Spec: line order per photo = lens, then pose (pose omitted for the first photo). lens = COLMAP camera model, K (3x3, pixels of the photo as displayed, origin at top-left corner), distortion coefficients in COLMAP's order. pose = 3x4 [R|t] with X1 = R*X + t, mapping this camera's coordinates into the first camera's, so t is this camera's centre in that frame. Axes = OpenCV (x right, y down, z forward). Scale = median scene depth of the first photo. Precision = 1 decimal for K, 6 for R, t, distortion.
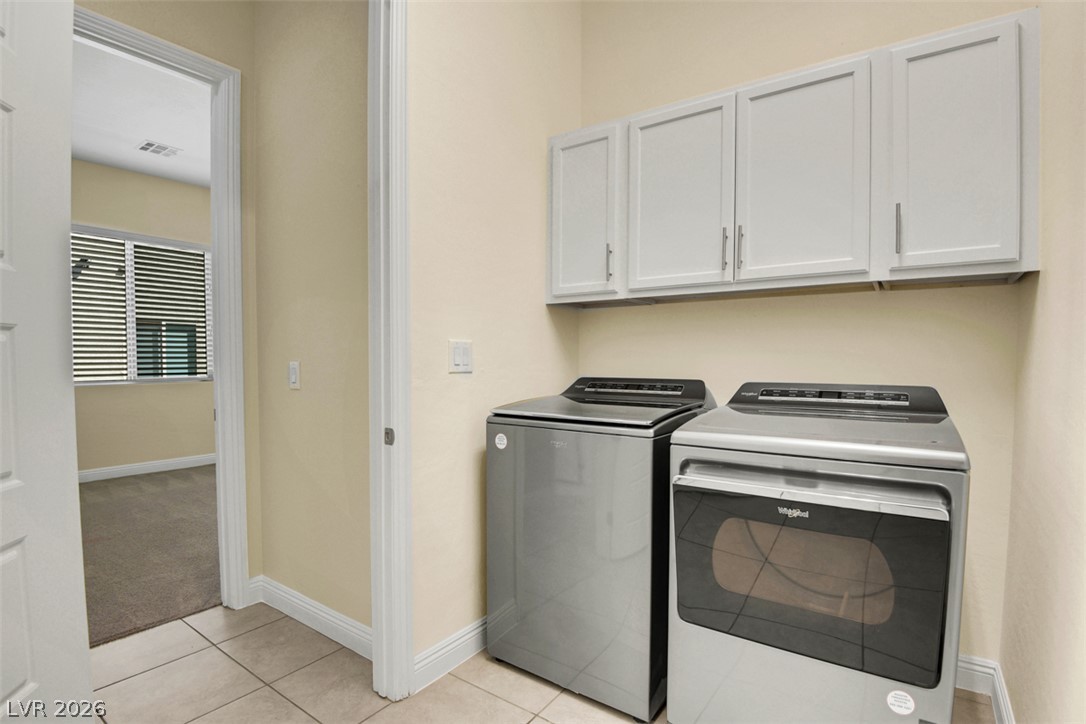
lens RADIAL K [[532.9, 0, 542.3], [0, 532.9, 390.0], [0, 0, 1]] dist [-0.001073, -0.000215]
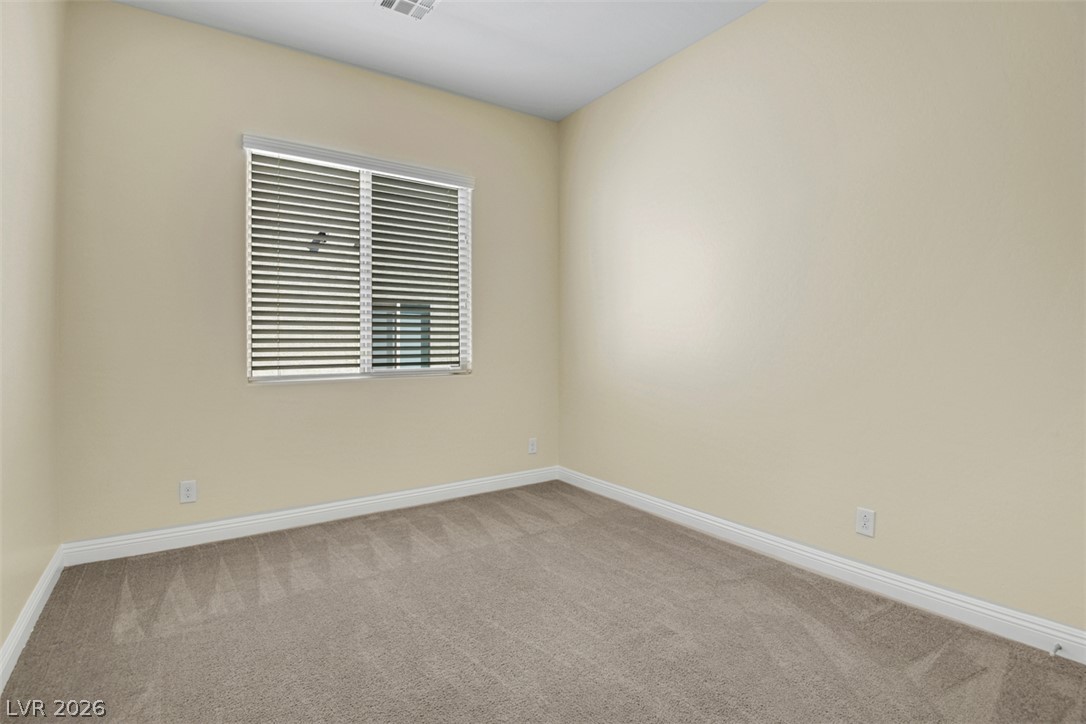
lens RADIAL K [[524.6, 0, 543.0], [0, 524.6, 362.0], [0, 0, 1]] dist [-0.000536, -0.023292]
pose [[0.945506, -0.004116, -0.325580, -0.287101], [-0.007325, 0.999398, -0.033907, -0.010287], [0.325523, 0.034444, 0.944906, 0.374548]]
